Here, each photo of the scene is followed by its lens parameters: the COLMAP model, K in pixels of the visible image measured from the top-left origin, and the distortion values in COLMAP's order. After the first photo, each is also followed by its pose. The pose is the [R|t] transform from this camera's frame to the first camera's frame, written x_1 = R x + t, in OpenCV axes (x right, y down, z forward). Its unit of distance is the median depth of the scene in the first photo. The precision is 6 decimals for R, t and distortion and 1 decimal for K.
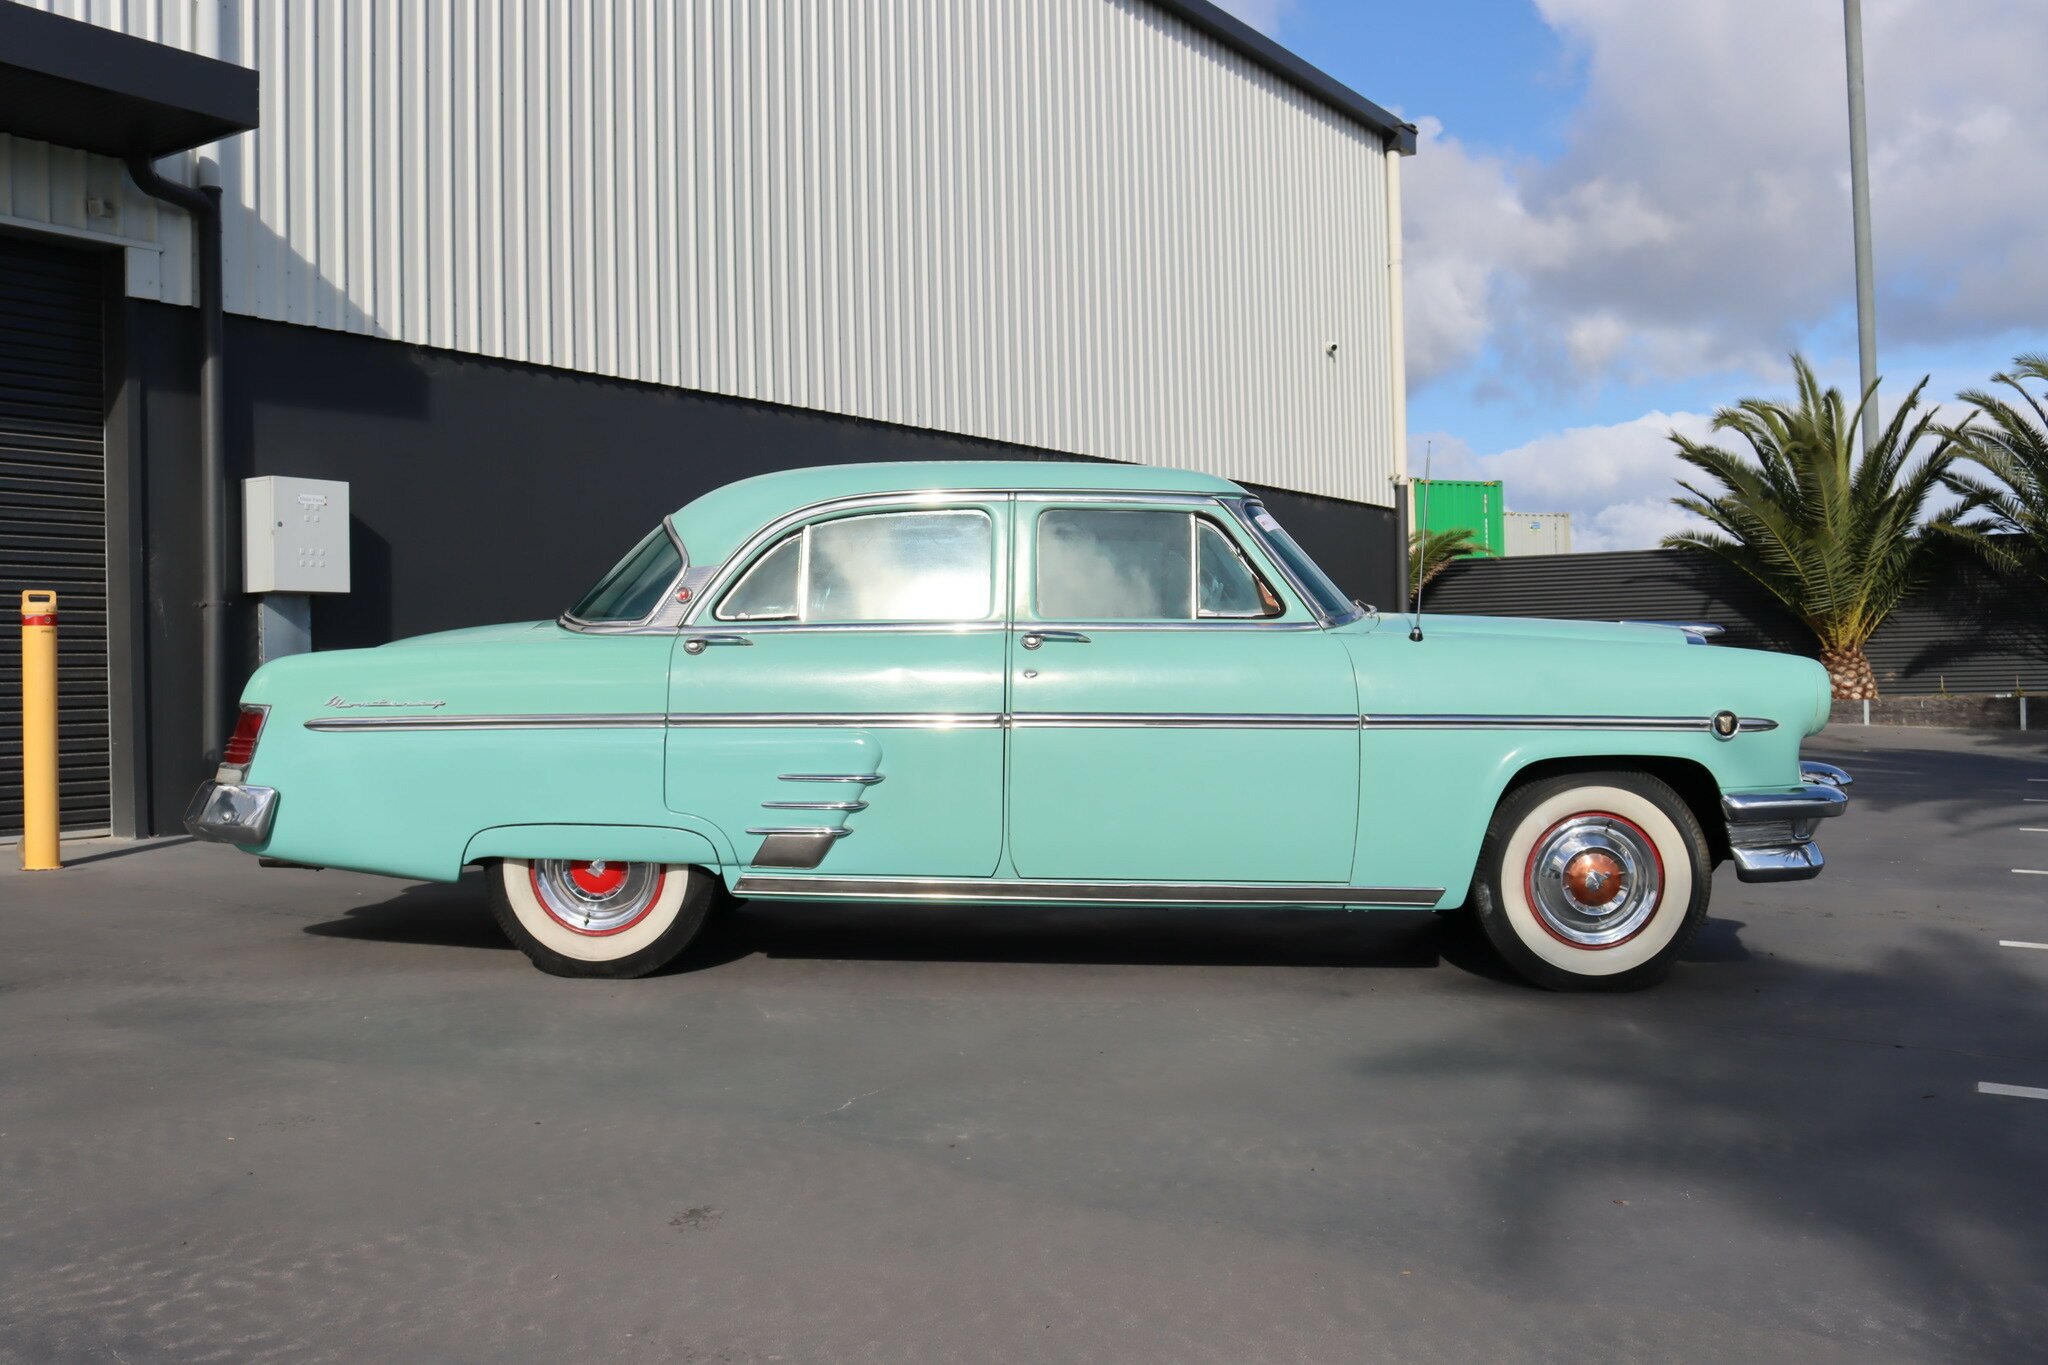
lens RADIAL K [[1900.4, 0, 1014.3], [0, 1900.4, 676.7], [0, 0, 1]] dist [-0.142502, 0.135086]
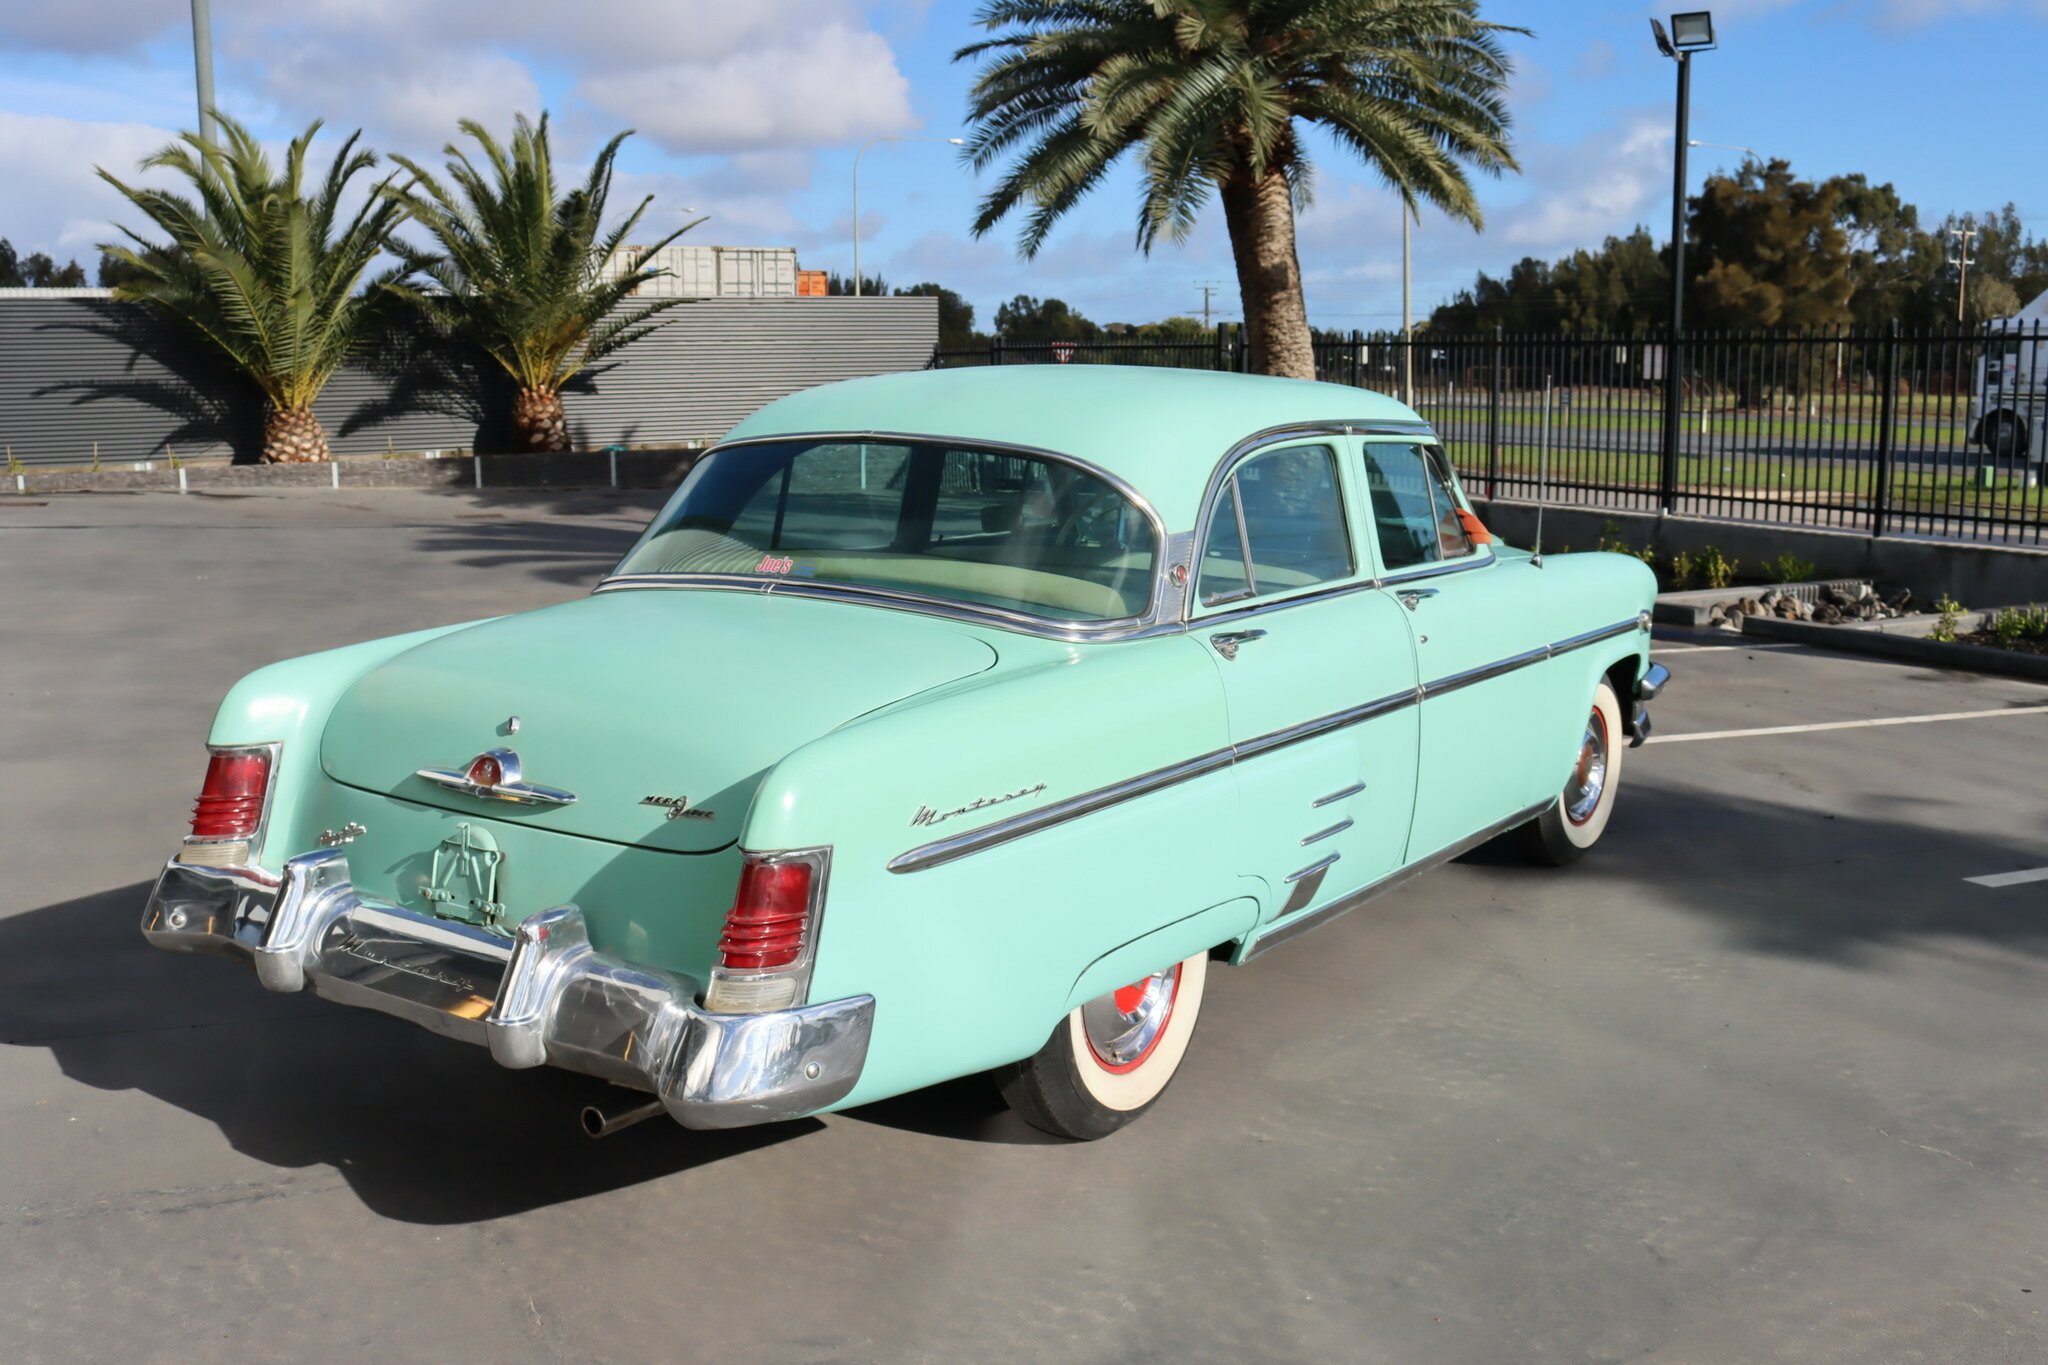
lens RADIAL K [[1900.4, 0, 1014.3], [0, 1900.4, 676.7], [0, 0, 1]] dist [-0.142502, 0.135086]
pose [[0.546018, -0.121256, 0.828952, -0.675262], [-0.006288, 0.988849, 0.148787, -0.092794], [-0.837750, -0.086452, 0.539167, 0.554038]]
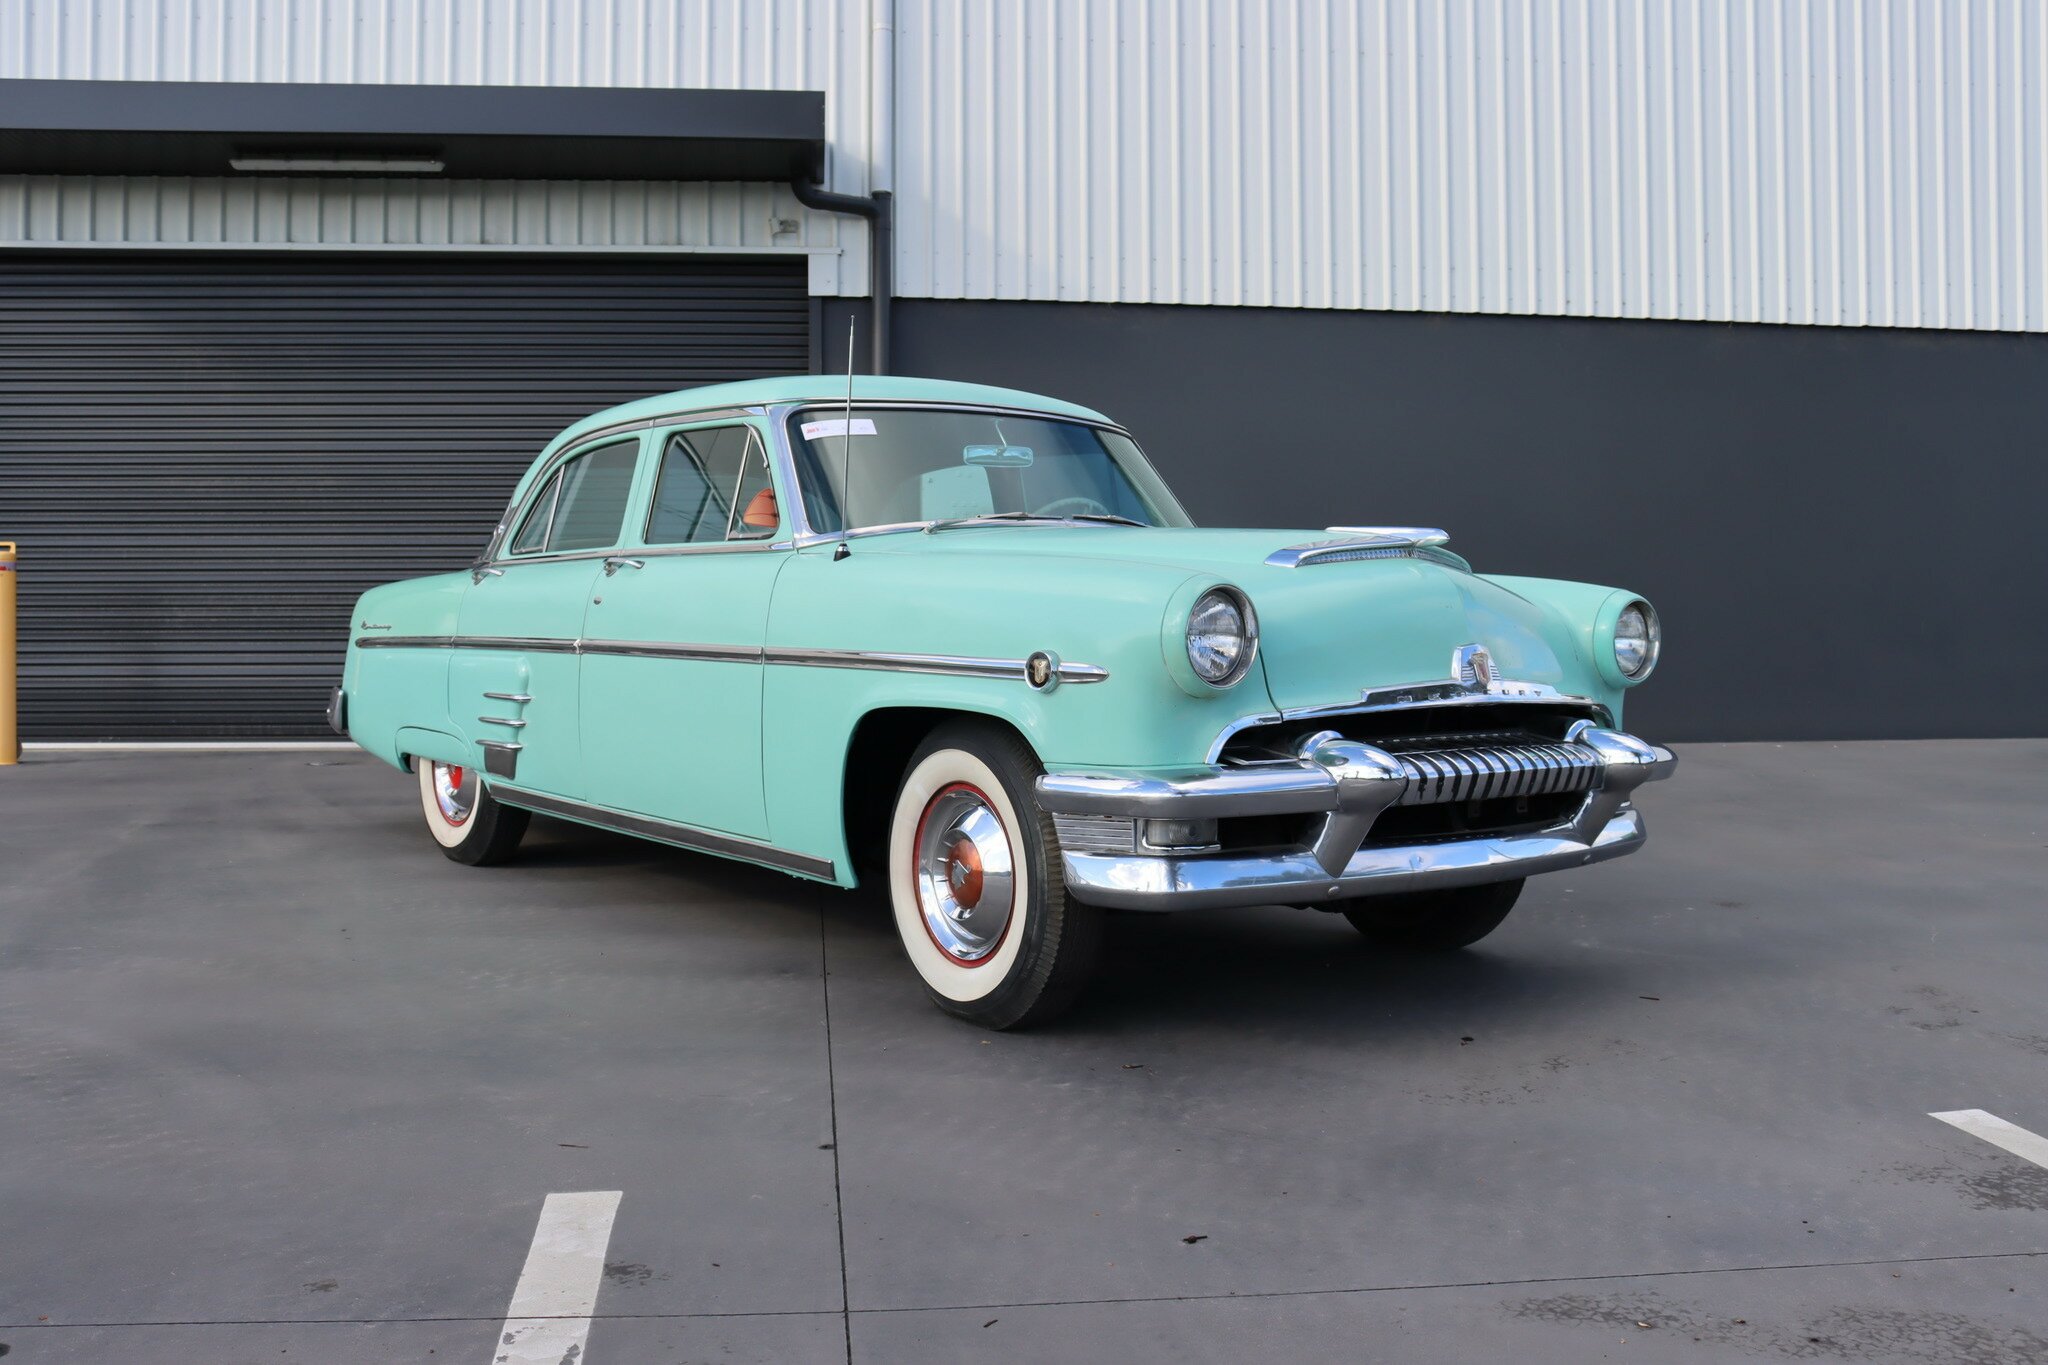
lens RADIAL K [[1887.7, 0, 1016.4], [0, 1887.7, 673.8], [0, 0, 1]] dist [-0.140017, 0.127100]
pose [[0.641116, 0.027508, -0.766951, 0.736563], [-0.009891, 0.999571, 0.027583, 0.005868], [0.767380, -0.010098, 0.641113, 0.433378]]
